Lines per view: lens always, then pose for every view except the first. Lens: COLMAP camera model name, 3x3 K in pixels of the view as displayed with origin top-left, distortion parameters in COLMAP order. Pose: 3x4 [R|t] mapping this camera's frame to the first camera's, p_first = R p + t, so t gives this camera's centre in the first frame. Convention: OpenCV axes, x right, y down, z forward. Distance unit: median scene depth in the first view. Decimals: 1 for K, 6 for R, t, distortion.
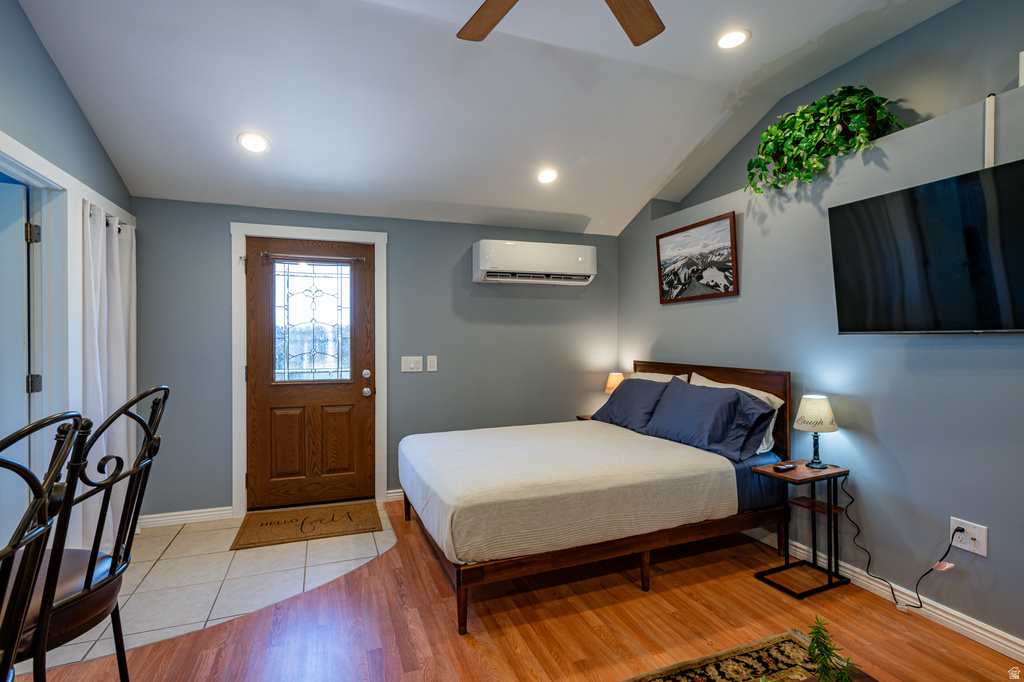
lens RADIAL K [[497.0, 0, 507.7], [0, 497.0, 345.1], [0, 0, 1]] dist [-0.006613, 0.007475]
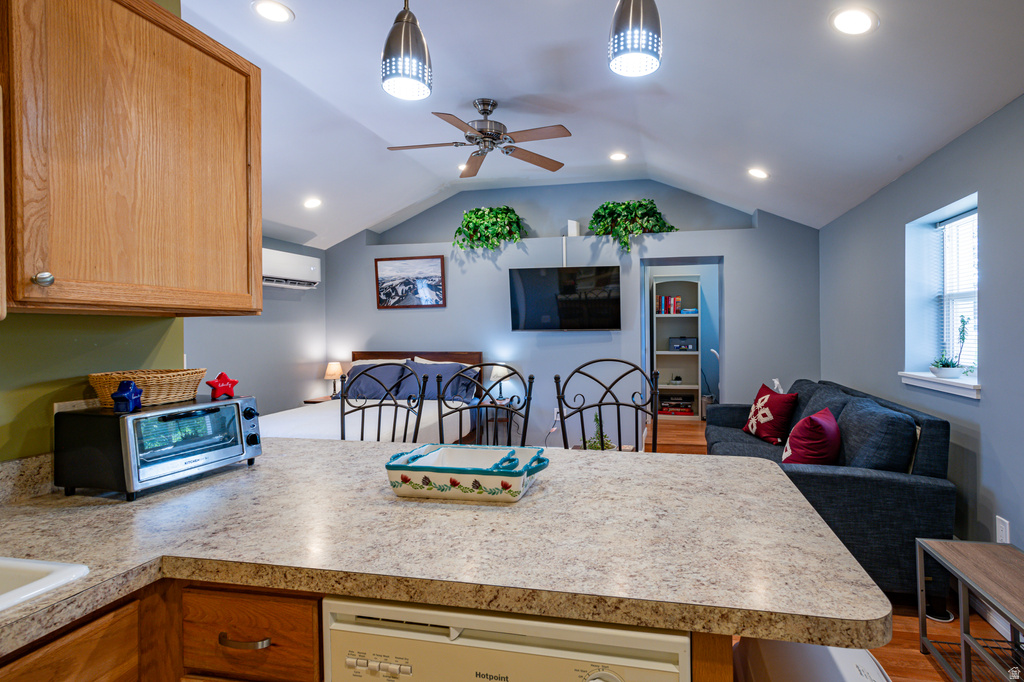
lens RADIAL K [[497.0, 0, 576.0], [0, 497.0, 344.6], [0, 0, 1]] dist [-0.006613, 0.007475]
pose [[0.522509, -0.030832, 0.852076, -0.732678], [0.019580, 0.999516, 0.024160, -0.004172], [-0.852409, 0.004060, 0.522860, -0.238288]]
